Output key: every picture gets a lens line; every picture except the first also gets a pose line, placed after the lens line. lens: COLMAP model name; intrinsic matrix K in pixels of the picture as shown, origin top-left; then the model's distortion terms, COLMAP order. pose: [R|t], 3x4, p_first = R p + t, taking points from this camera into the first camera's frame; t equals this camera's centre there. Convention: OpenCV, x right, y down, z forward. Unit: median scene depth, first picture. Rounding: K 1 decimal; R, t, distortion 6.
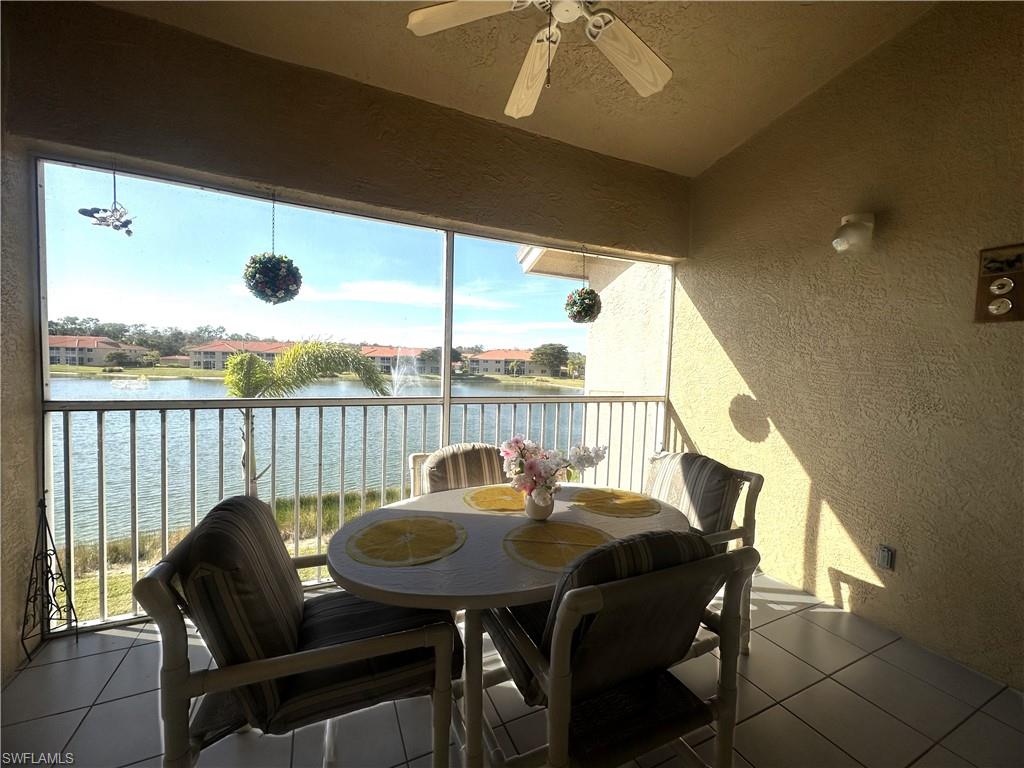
lens RADIAL K [[409.2, 0, 510.6], [0, 409.2, 383.5], [0, 0, 1]] dist [-0.004273, 0.000620]
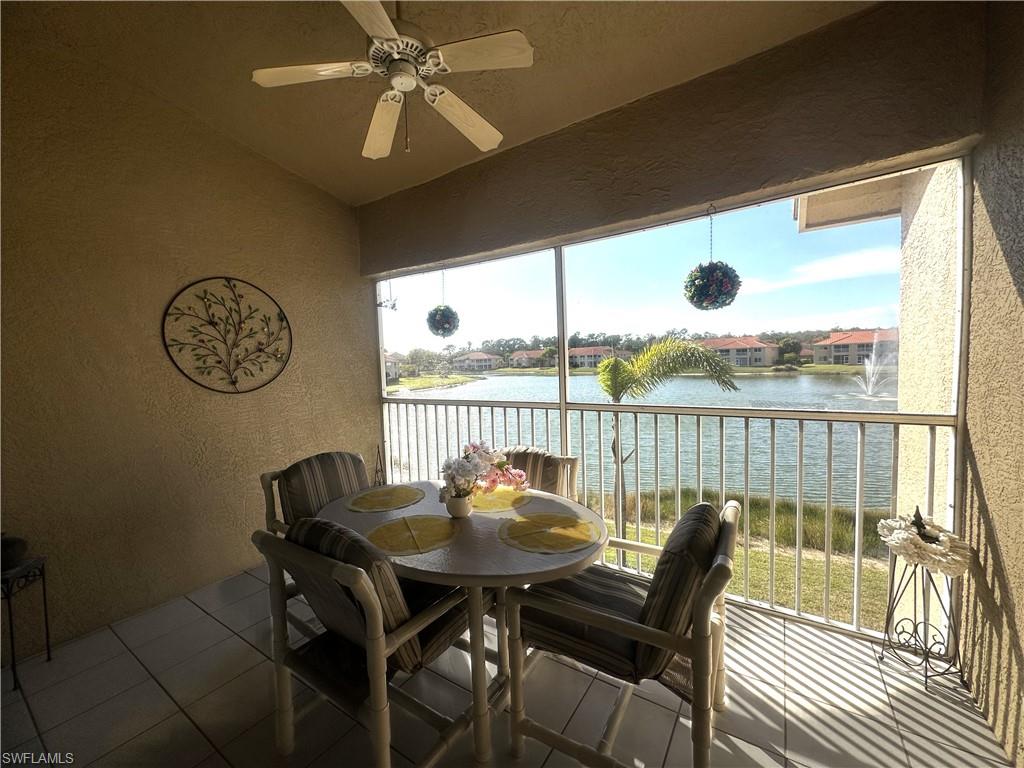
lens RADIAL K [[409.2, 0, 510.6], [0, 409.2, 383.5], [0, 0, 1]] dist [-0.004273, 0.000620]
pose [[0.520523, 0.000135, -0.853847, 0.670771], [0.010874, 0.999918, 0.006788, -0.024861], [0.853778, -0.012818, 0.520479, 0.327187]]
